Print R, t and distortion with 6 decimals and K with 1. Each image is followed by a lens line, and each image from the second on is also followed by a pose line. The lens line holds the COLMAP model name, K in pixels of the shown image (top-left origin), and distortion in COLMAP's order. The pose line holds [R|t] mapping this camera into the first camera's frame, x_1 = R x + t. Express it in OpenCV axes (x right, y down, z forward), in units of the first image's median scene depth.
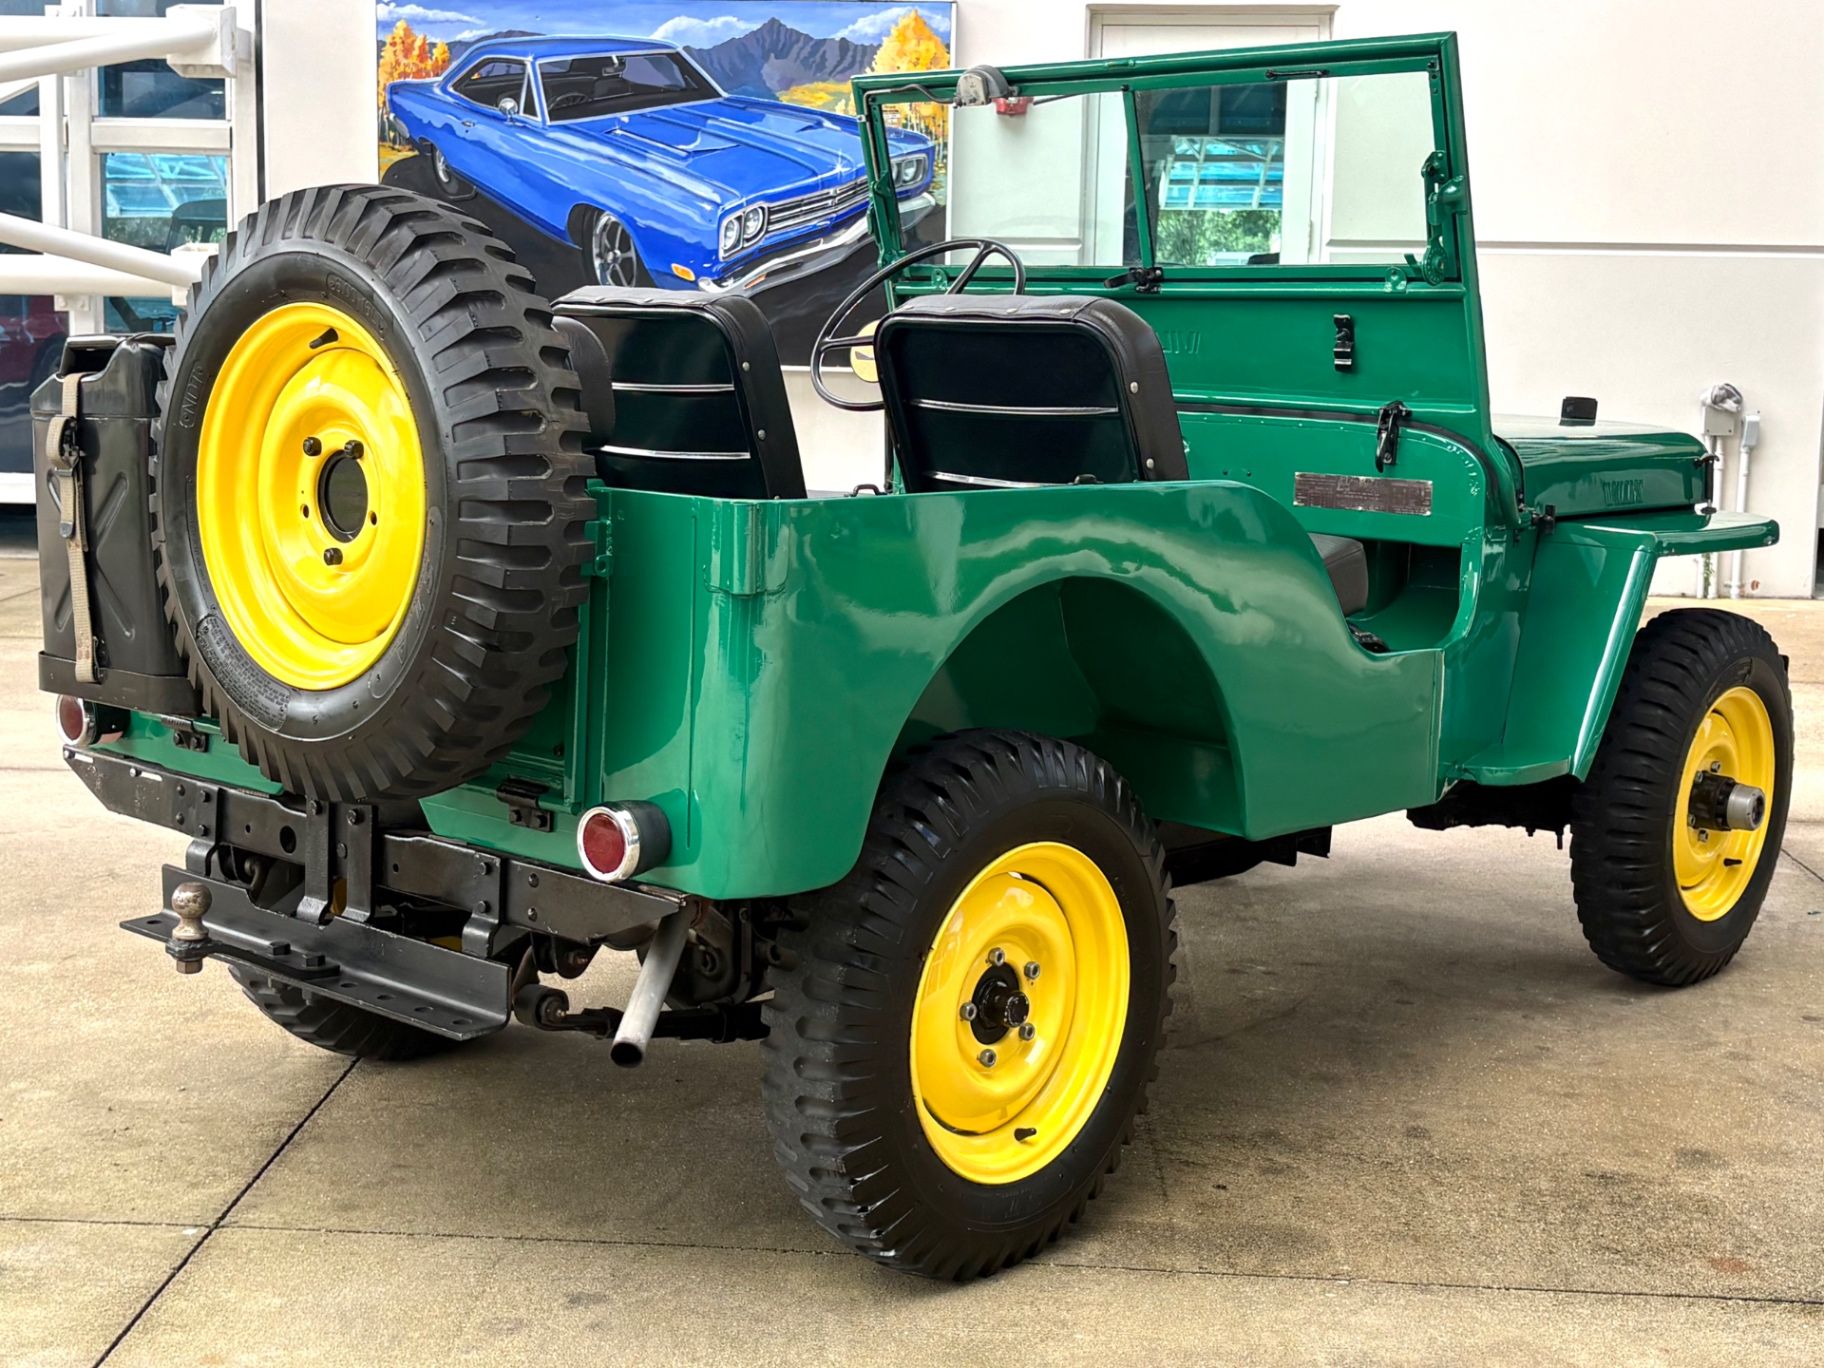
lens RADIAL K [[2381.6, 0, 848.6], [0, 2381.6, 725.1], [0, 0, 1]] dist [0.030544, 0.000000]
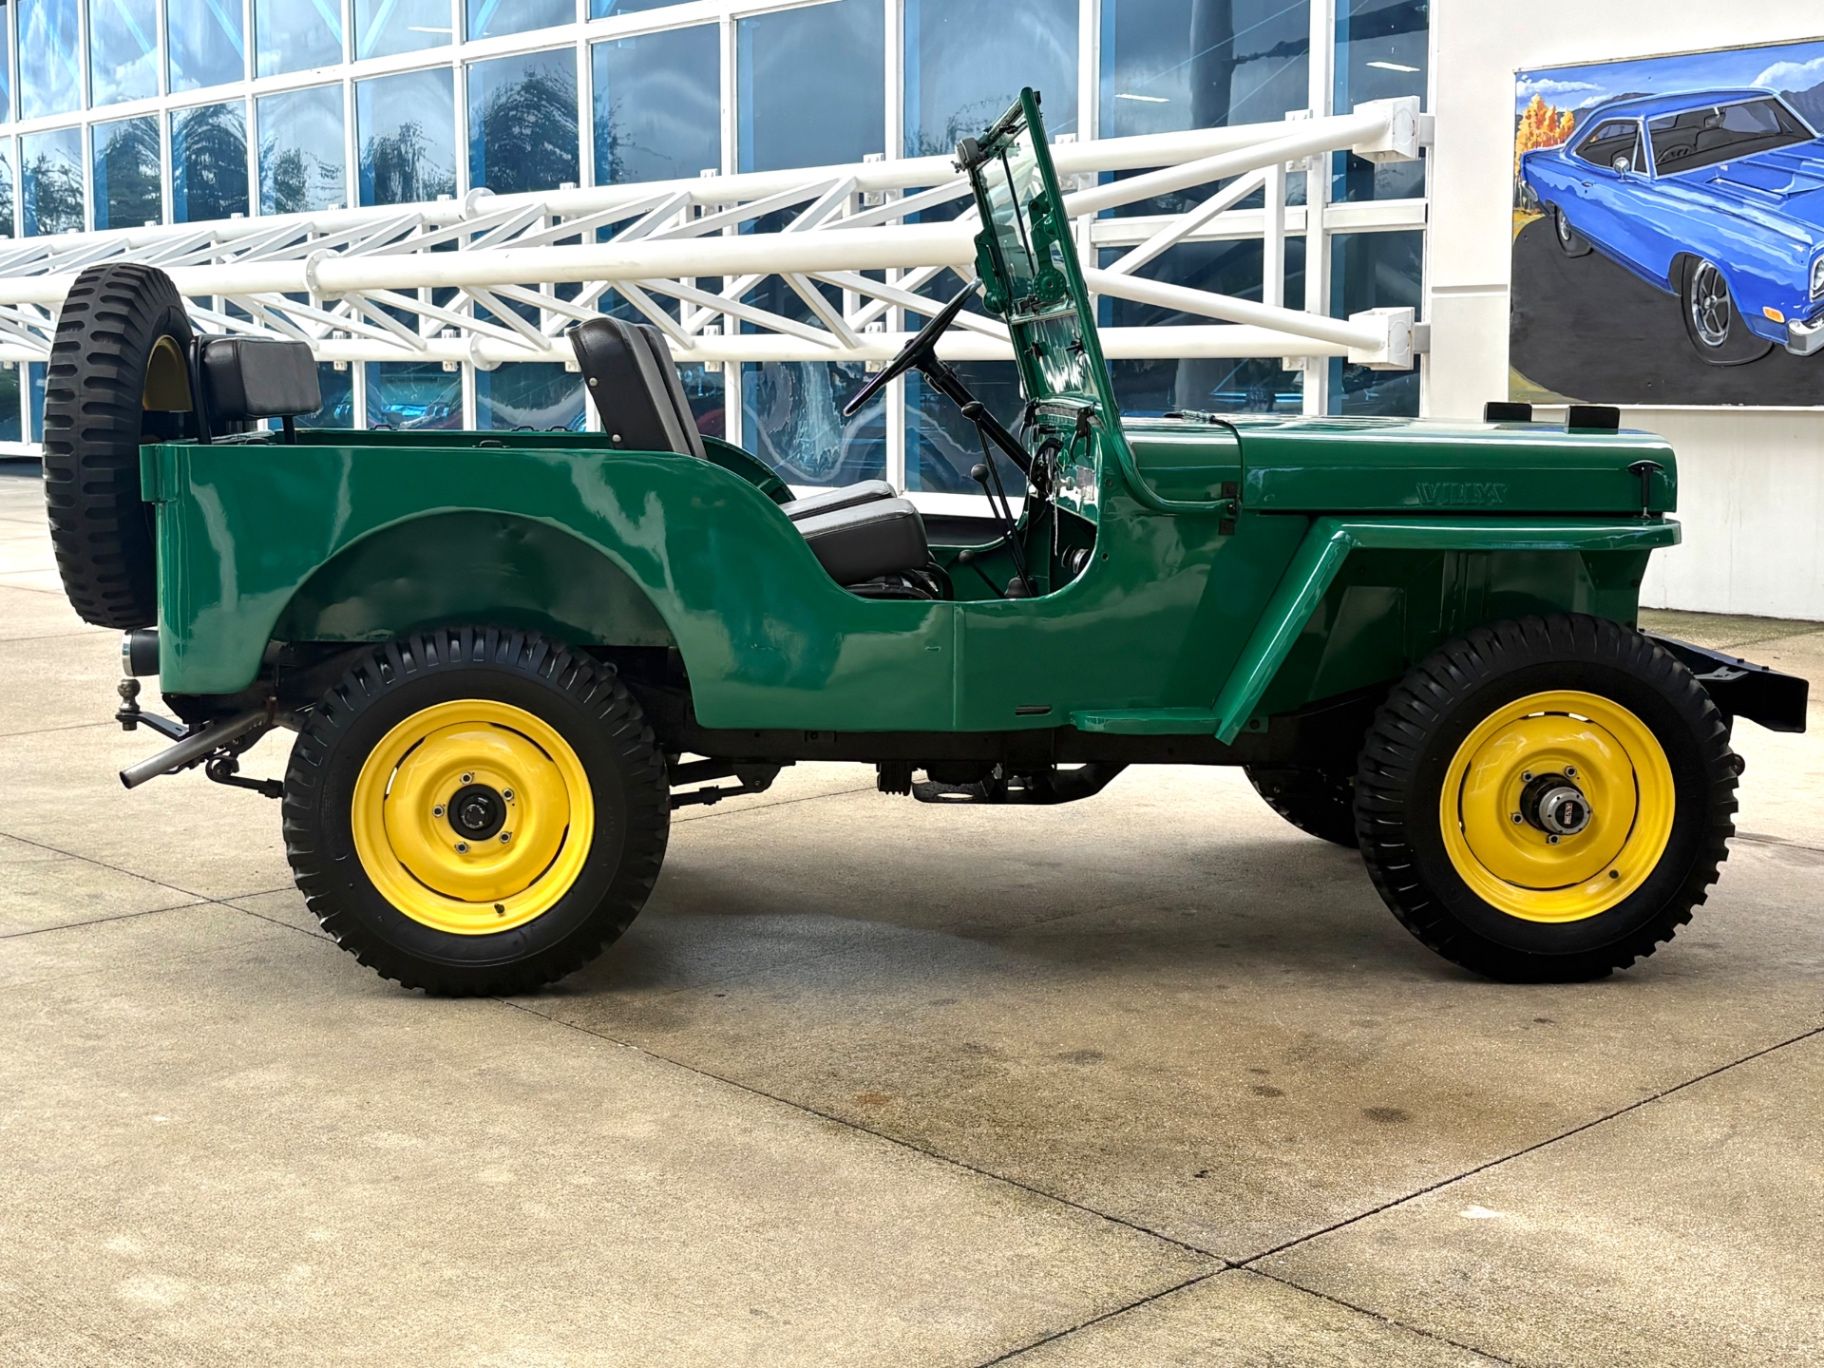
lens RADIAL K [[2381.6, 0, 916.4], [0, 2381.6, 676.5], [0, 0, 1]] dist [0.030544, 0.000000]
pose [[0.736328, 0.064630, -0.673531, 0.352005], [-0.098006, 0.995118, -0.011655, 0.007609], [0.669489, 0.074593, 0.739067, 0.031226]]
